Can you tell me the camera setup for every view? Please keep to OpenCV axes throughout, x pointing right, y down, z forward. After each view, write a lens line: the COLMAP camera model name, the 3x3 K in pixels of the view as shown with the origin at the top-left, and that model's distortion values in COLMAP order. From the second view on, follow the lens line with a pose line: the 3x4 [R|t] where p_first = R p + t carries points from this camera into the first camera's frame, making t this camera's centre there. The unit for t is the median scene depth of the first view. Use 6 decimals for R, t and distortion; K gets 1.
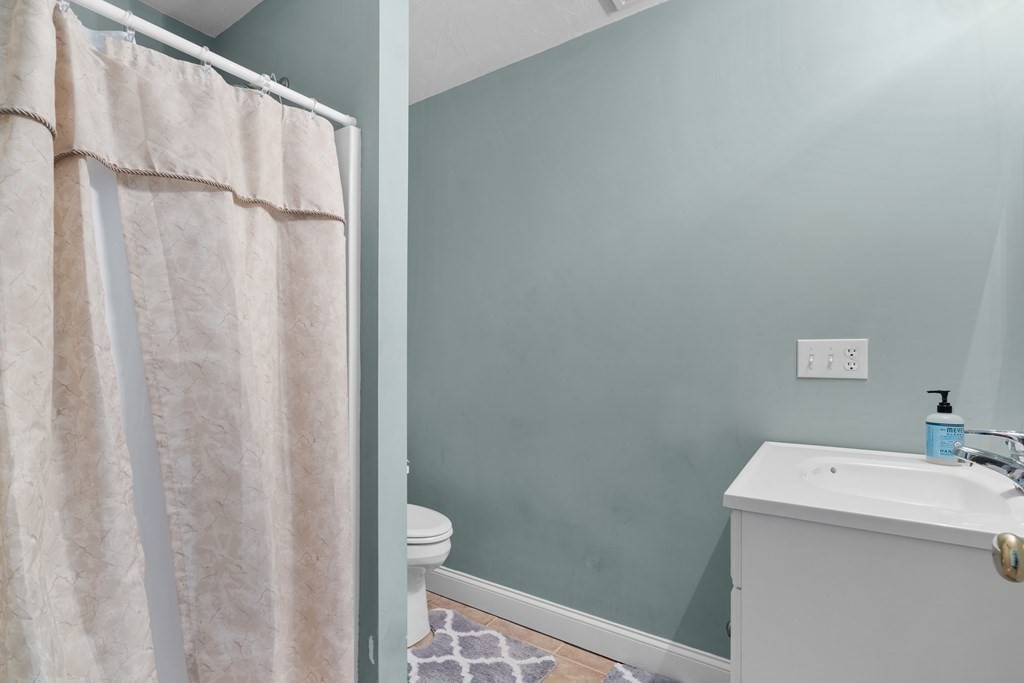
lens RADIAL K [[479.5, 0, 511.7], [0, 479.5, 347.9], [0, 0, 1]] dist [-0.000842, -0.001163]
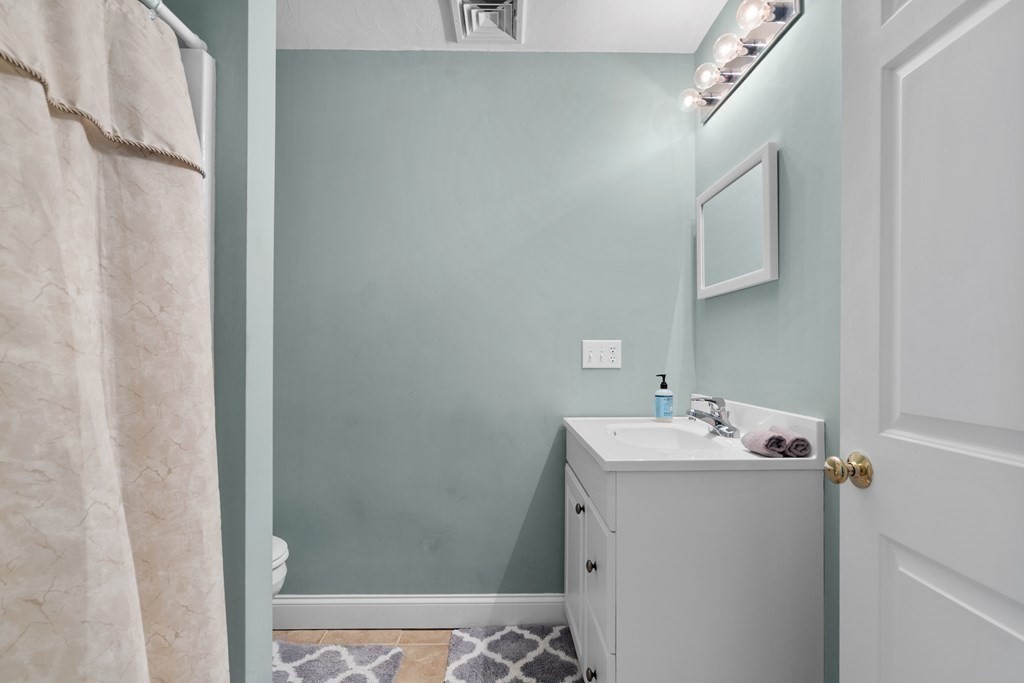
lens RADIAL K [[420.8, 0, 511.3], [0, 420.8, 344.0], [0, 0, 1]] dist [0.000934, 0.000201]
pose [[0.820500, 0.010703, 0.571546, -0.345037], [-0.009474, 0.999942, -0.005124, 0.001473], [-0.571568, -0.001211, 0.820554, 0.188844]]
